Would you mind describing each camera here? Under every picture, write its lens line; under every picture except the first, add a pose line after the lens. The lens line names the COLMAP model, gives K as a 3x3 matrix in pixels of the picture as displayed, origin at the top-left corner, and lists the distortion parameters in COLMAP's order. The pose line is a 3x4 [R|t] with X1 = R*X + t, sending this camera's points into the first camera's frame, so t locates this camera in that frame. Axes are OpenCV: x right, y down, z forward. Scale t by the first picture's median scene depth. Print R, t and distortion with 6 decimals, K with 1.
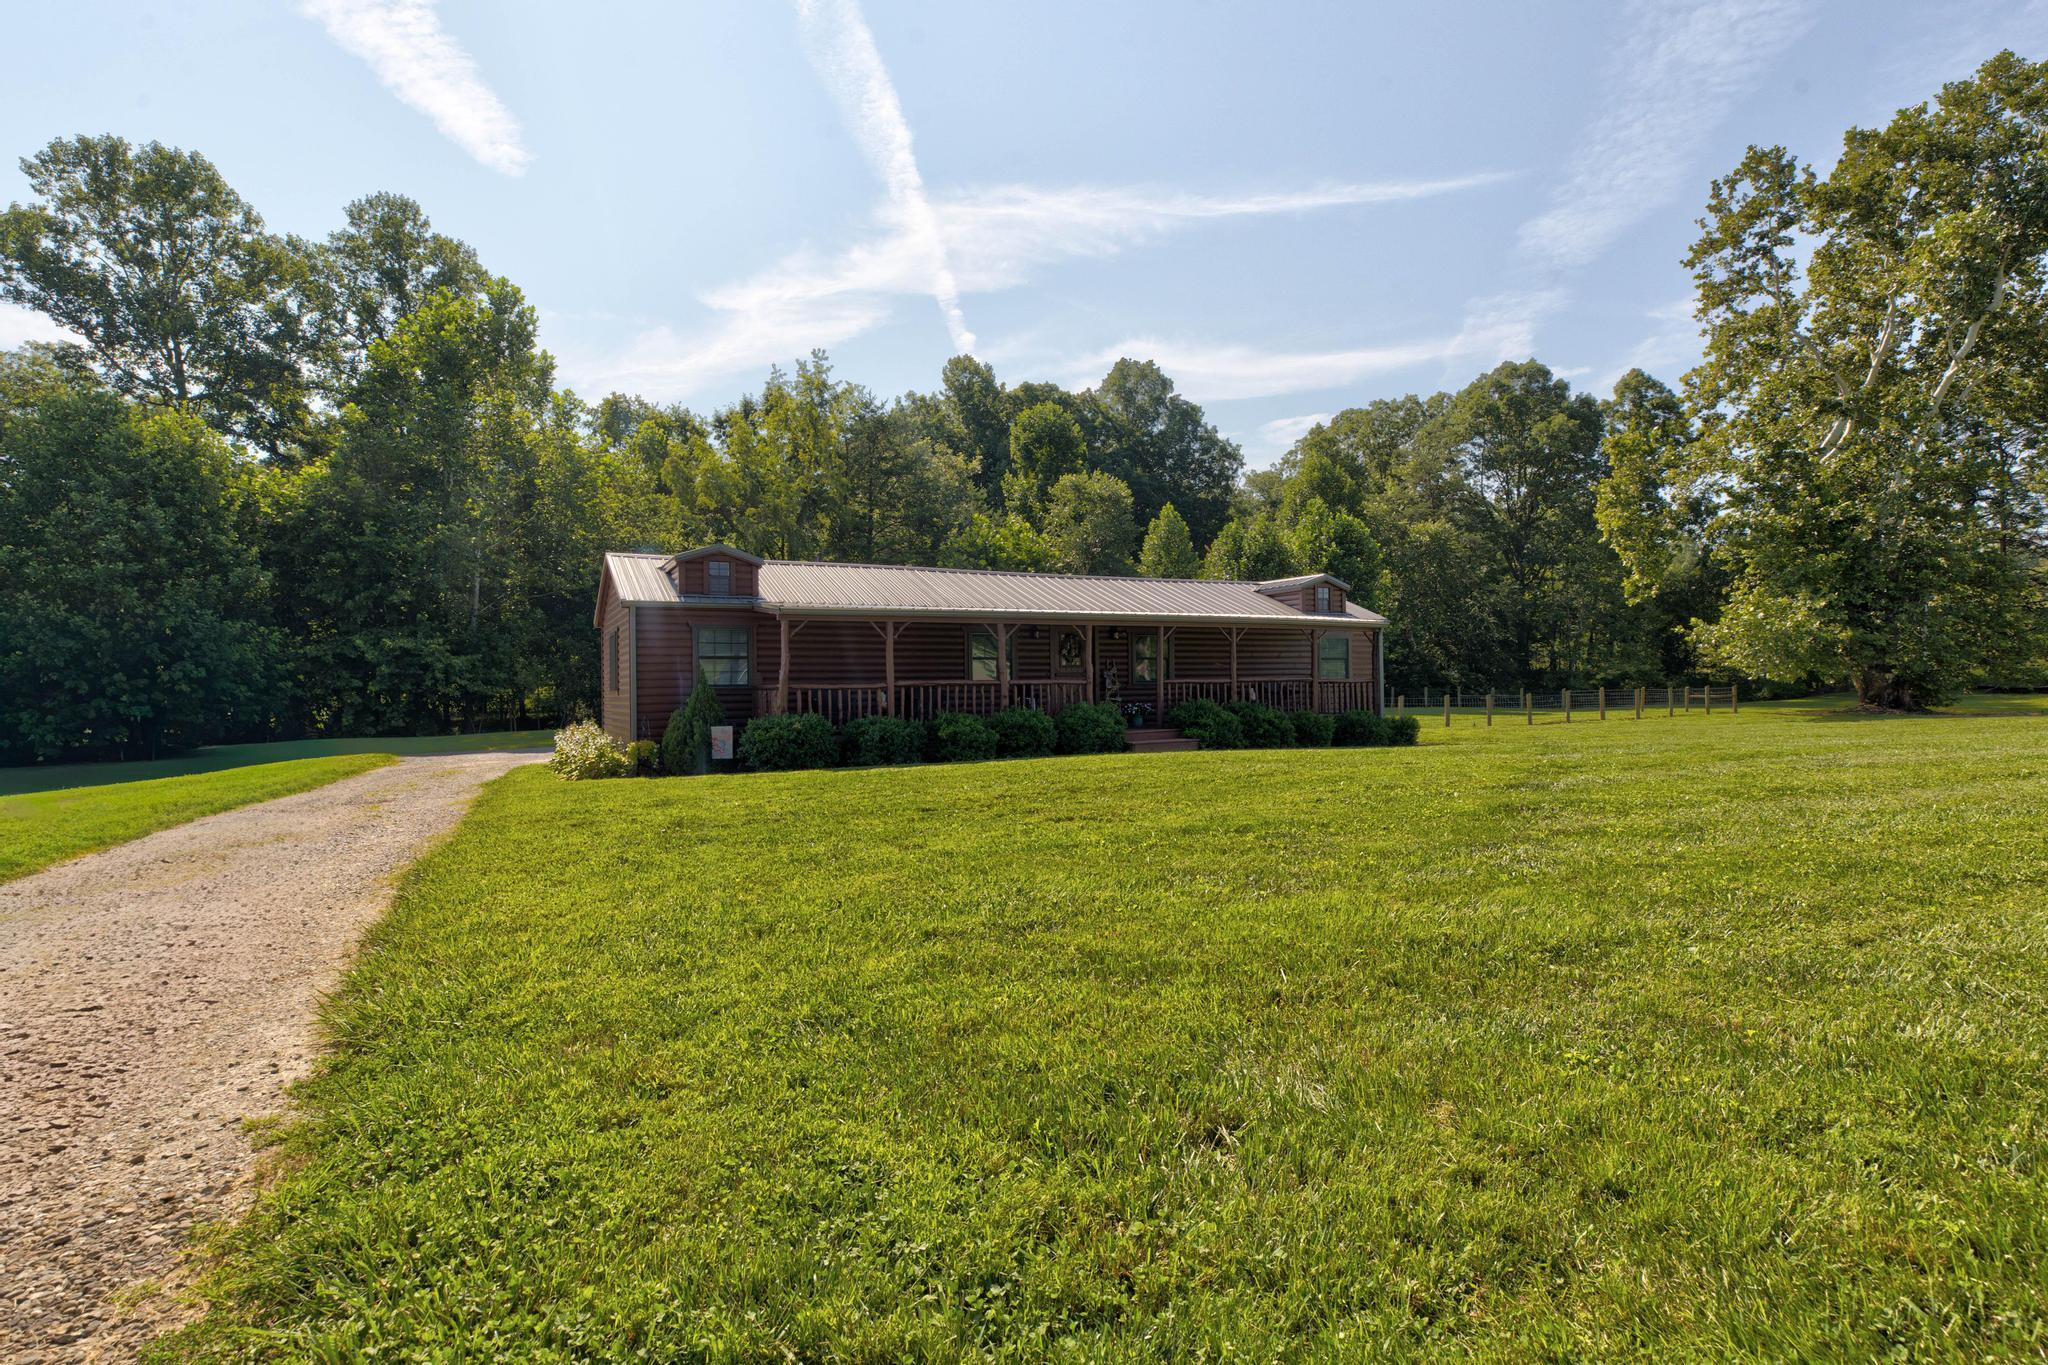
lens RADIAL K [[1039.2, 0, 1018.7], [0, 1039.2, 683.9], [0, 0, 1]] dist [0.000886, -0.001121]
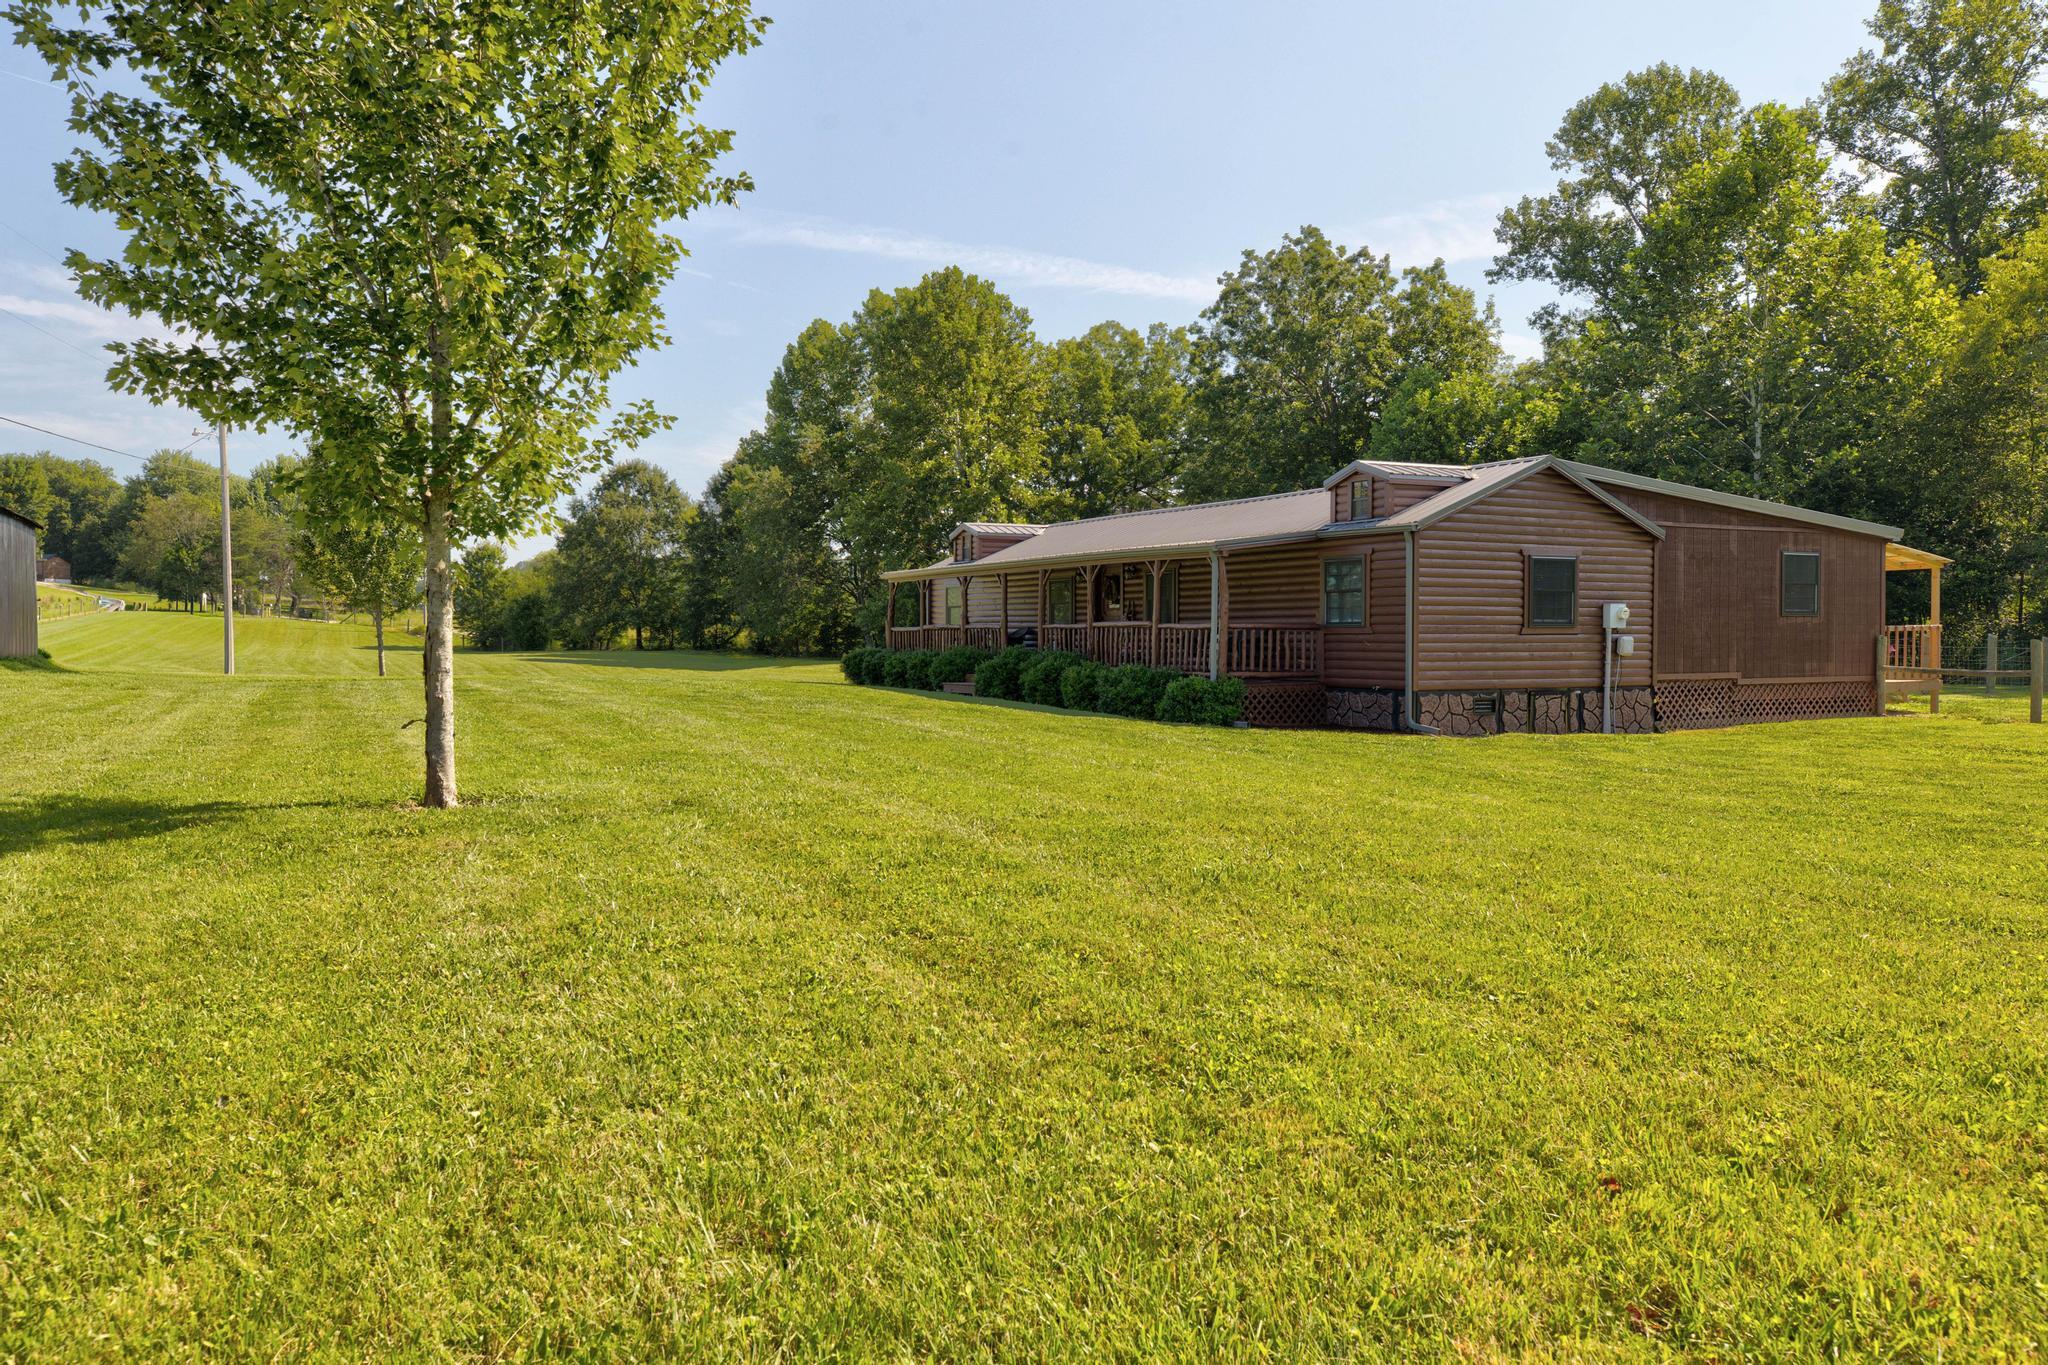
lens RADIAL K [[1485.6, 0, 1033.8], [0, 1485.6, 685.4], [0, 0, 1]] dist [-0.004450, 0.005079]
pose [[0.010531, 0.049225, -0.998732, 1.091437], [0.010280, 0.998729, 0.049333, -0.011333], [0.999892, -0.010786, 0.010011, 0.700542]]
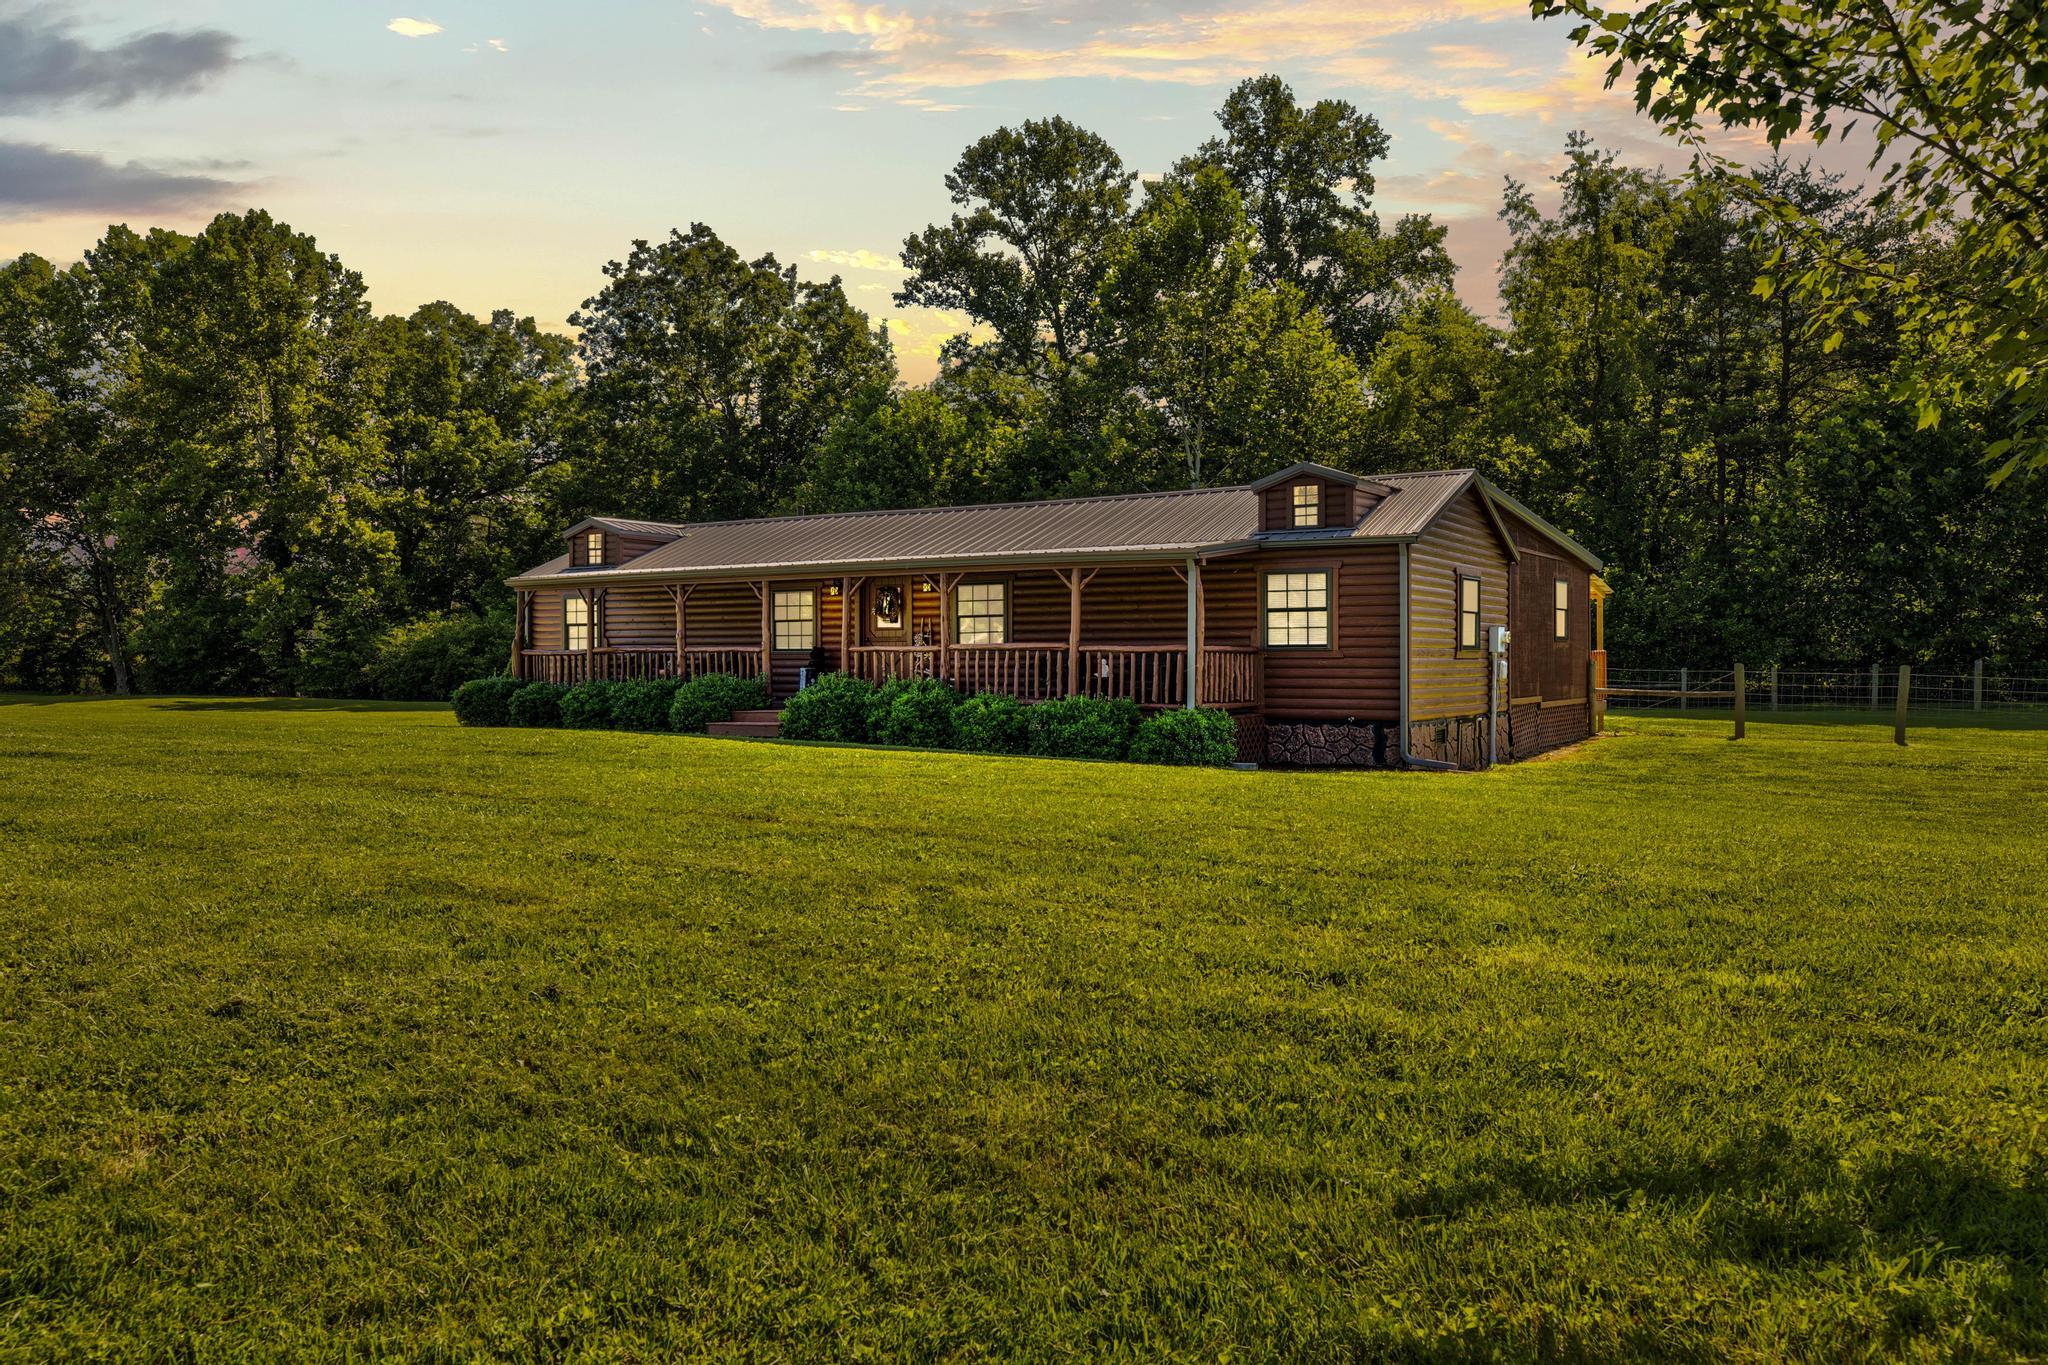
lens RADIAL K [[1485.6, 0, 1033.8], [0, 1485.6, 685.4], [0, 0, 1]] dist [-0.004450, 0.005079]
pose [[0.510920, 0.028929, -0.859141, 0.821491], [0.002028, 0.999390, 0.034858, -0.009717], [0.859626, -0.019552, 0.510550, 0.402126]]
